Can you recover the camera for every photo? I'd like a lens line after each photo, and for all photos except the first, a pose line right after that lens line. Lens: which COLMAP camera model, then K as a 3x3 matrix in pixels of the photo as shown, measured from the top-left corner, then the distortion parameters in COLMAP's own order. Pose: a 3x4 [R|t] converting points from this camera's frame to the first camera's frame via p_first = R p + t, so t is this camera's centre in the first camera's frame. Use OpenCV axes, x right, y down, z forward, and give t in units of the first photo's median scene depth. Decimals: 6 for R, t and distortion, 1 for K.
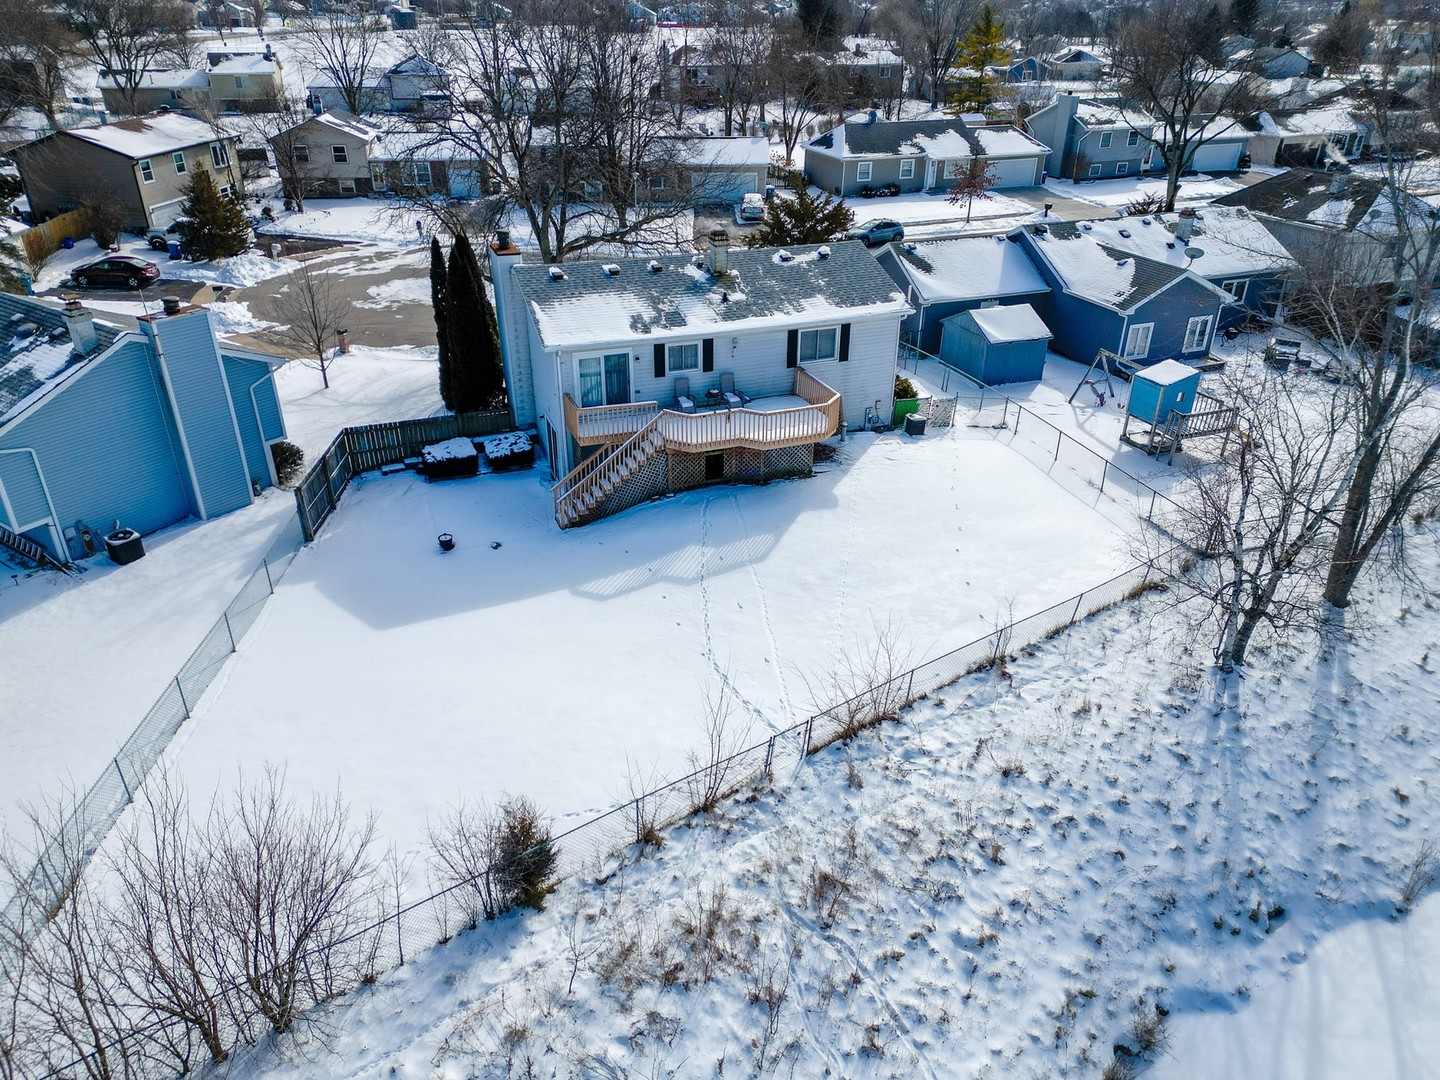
lens RADIAL K [[998.8, 0, 712.4], [0, 998.8, 533.7], [0, 0, 1]] dist [0.101574, -0.102669]
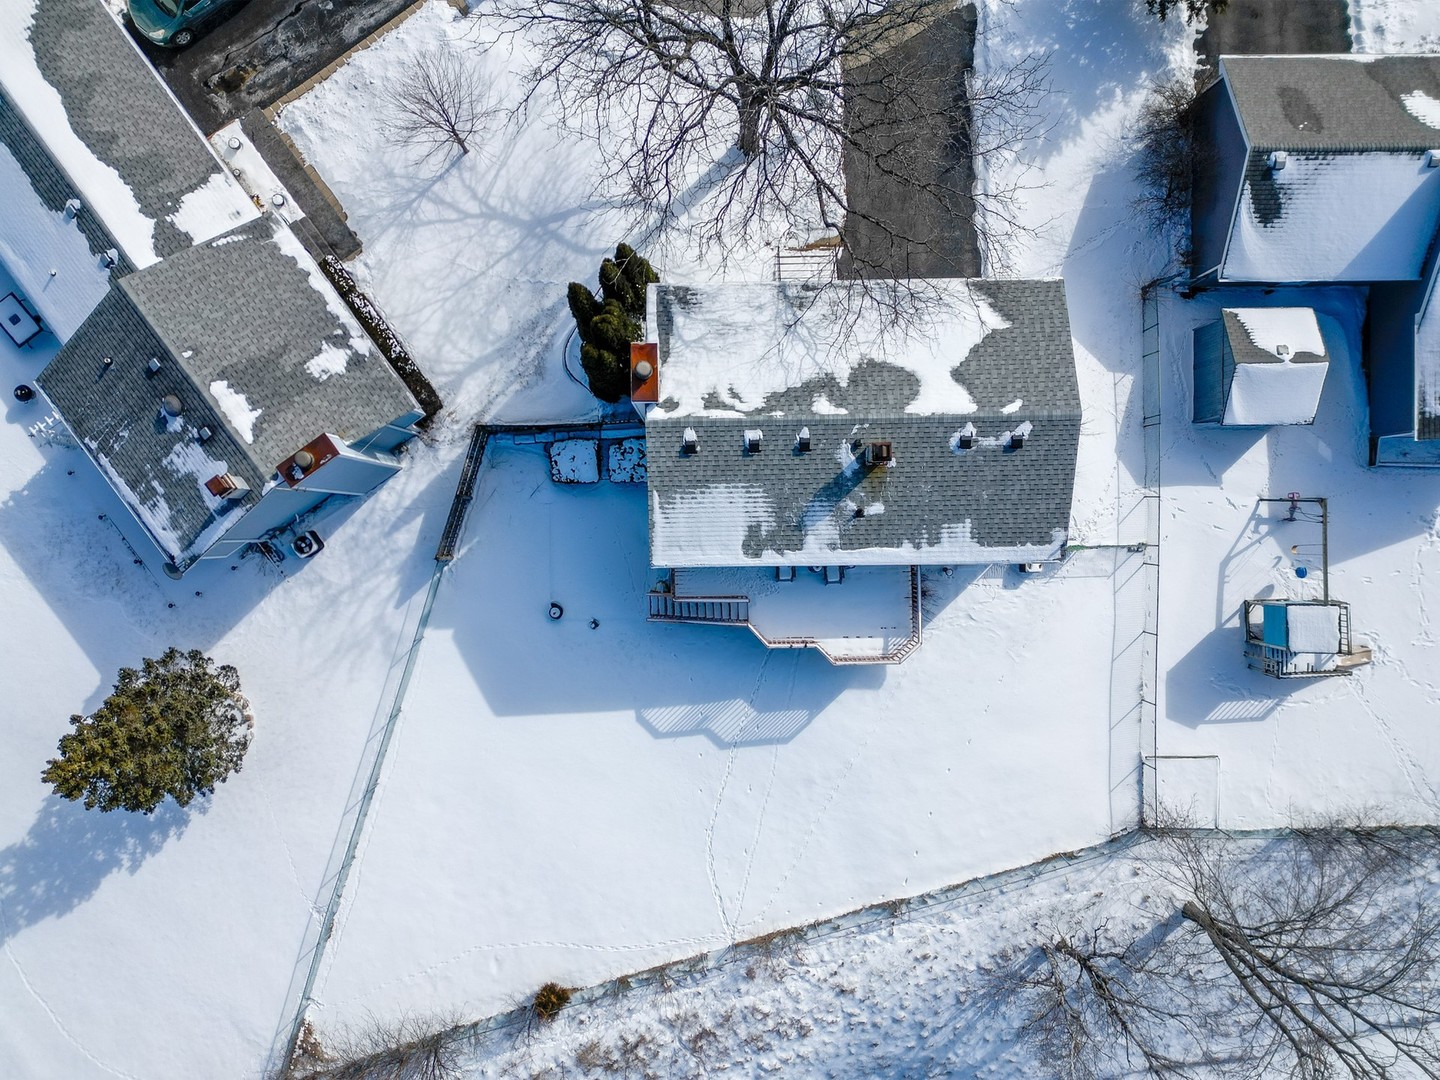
lens RADIAL K [[998.8, 0, 712.4], [0, 998.8, 533.7], [0, 0, 1]] dist [0.101574, -0.102669]
pose [[0.943452, 0.331442, 0.006678, -0.117784], [-0.160078, 0.437837, 0.884688, -1.045440], [0.290299, -0.835730, 0.466135, 0.533802]]
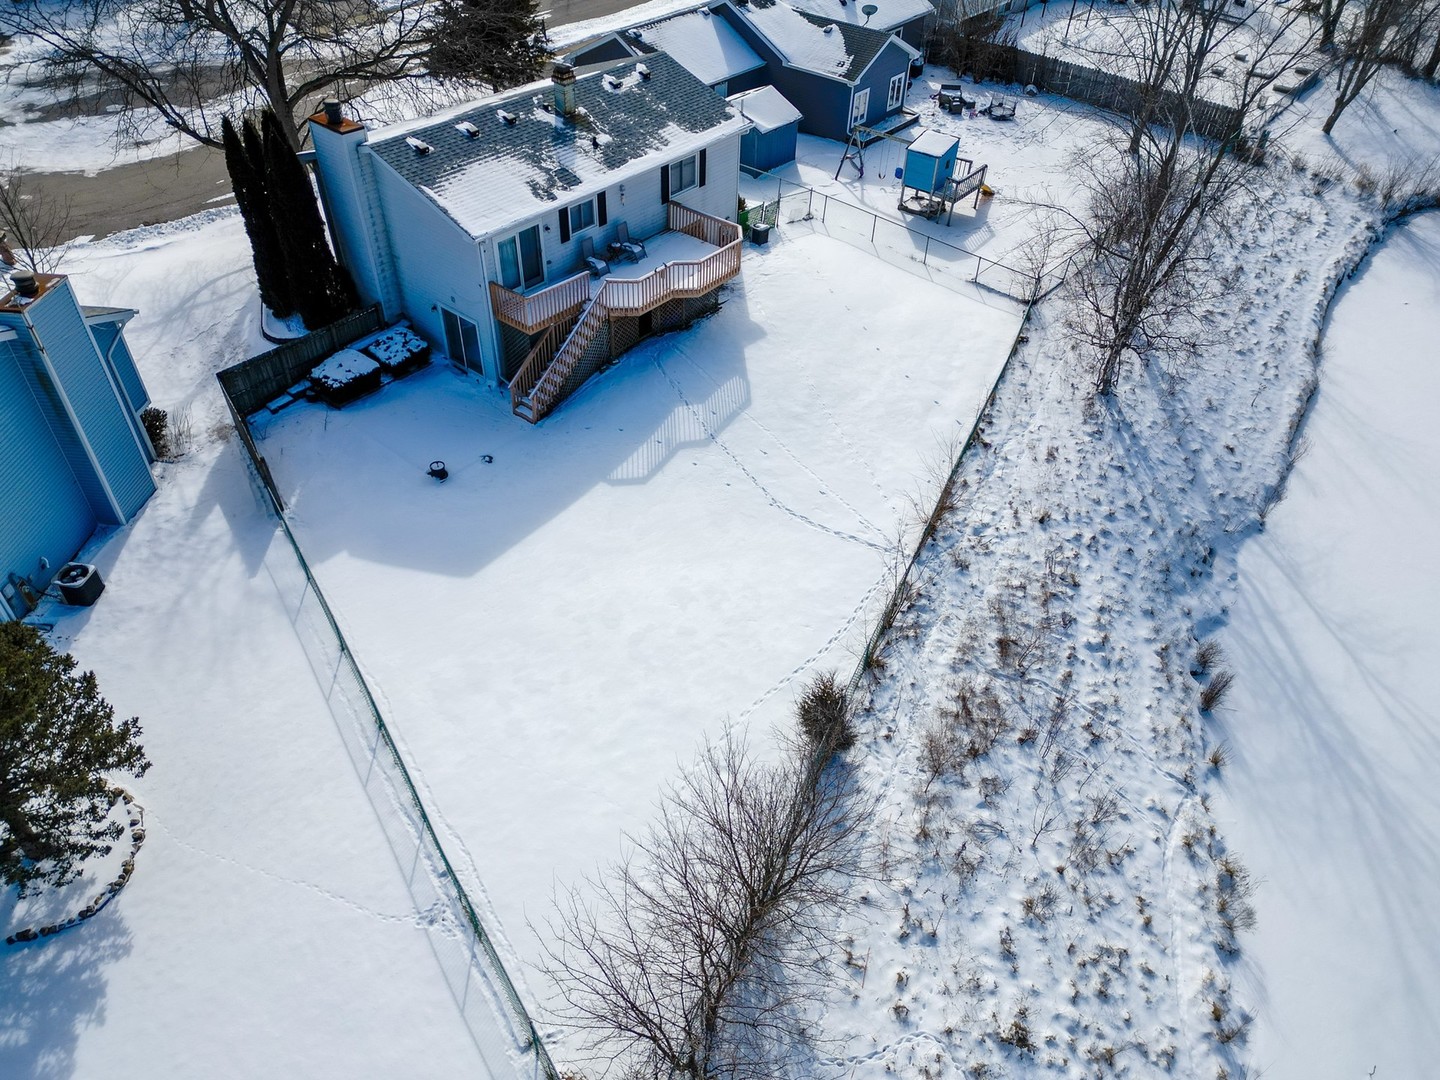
lens RADIAL K [[998.8, 0, 712.4], [0, 998.8, 533.7], [0, 0, 1]] dist [0.101574, -0.102669]
pose [[0.866092, -0.315654, 0.387618, -0.398419], [0.212432, 0.934323, 0.286203, -0.142551], [-0.452502, -0.165536, 0.876265, 0.033405]]
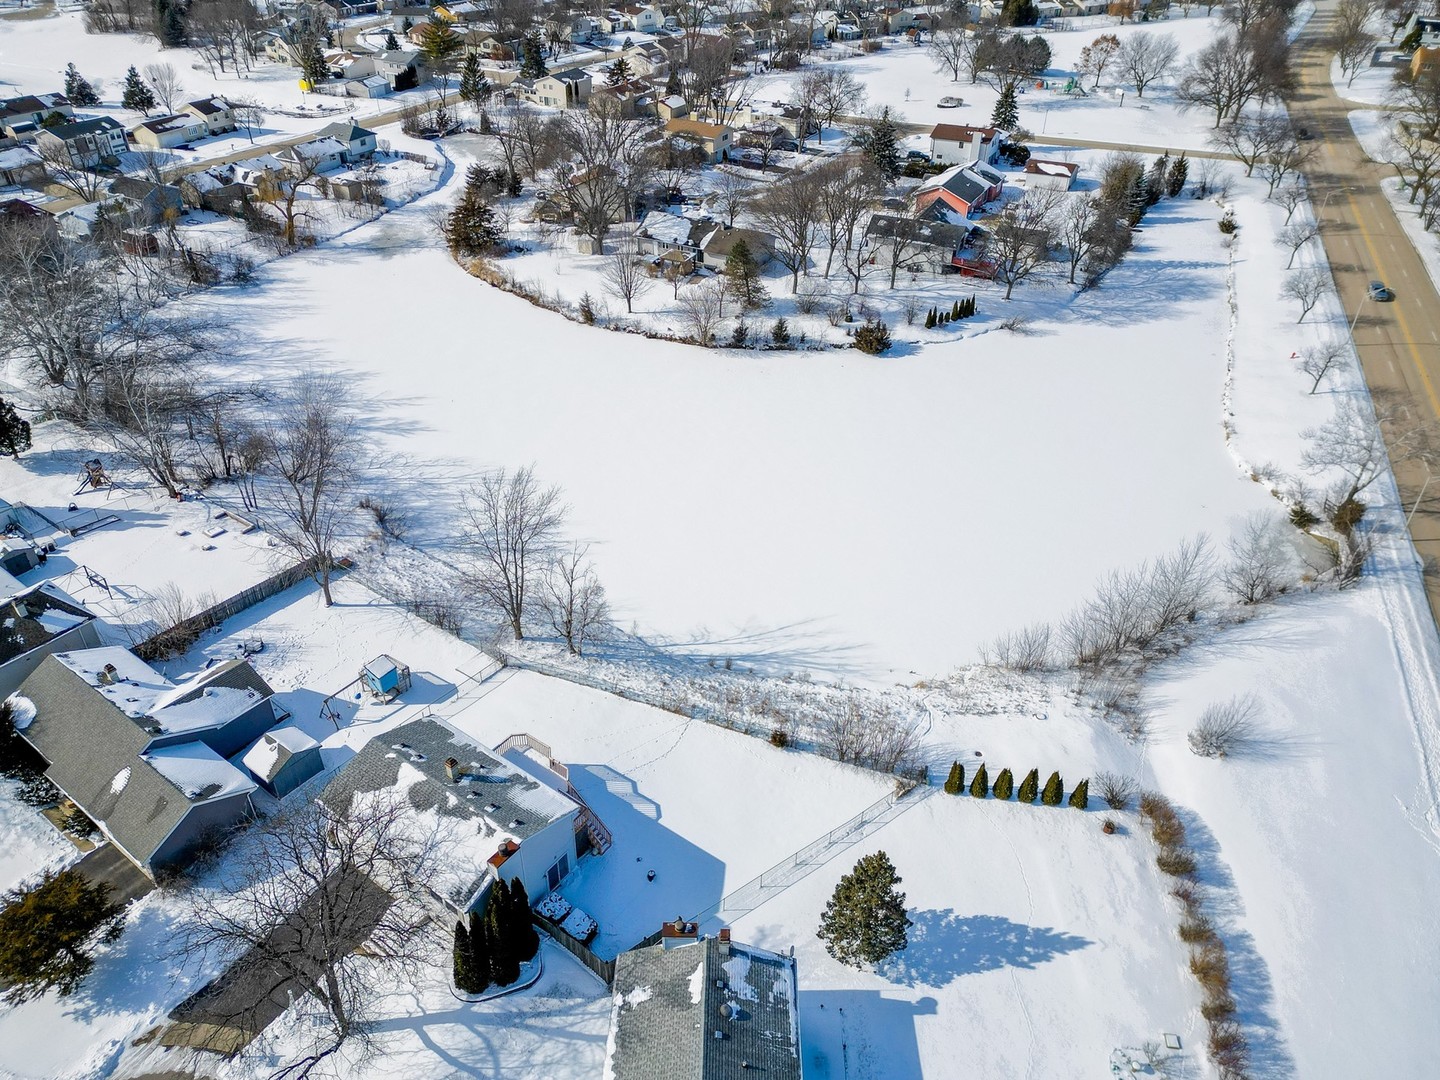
lens RADIAL K [[998.8, 0, 712.4], [0, 998.8, 533.7], [0, 0, 1]] dist [0.101574, -0.102669]
pose [[-0.549887, -0.473233, 0.688240, -1.308844], [0.385655, 0.587054, 0.711786, -1.664752], [-0.740875, 0.656824, -0.140308, 0.692397]]
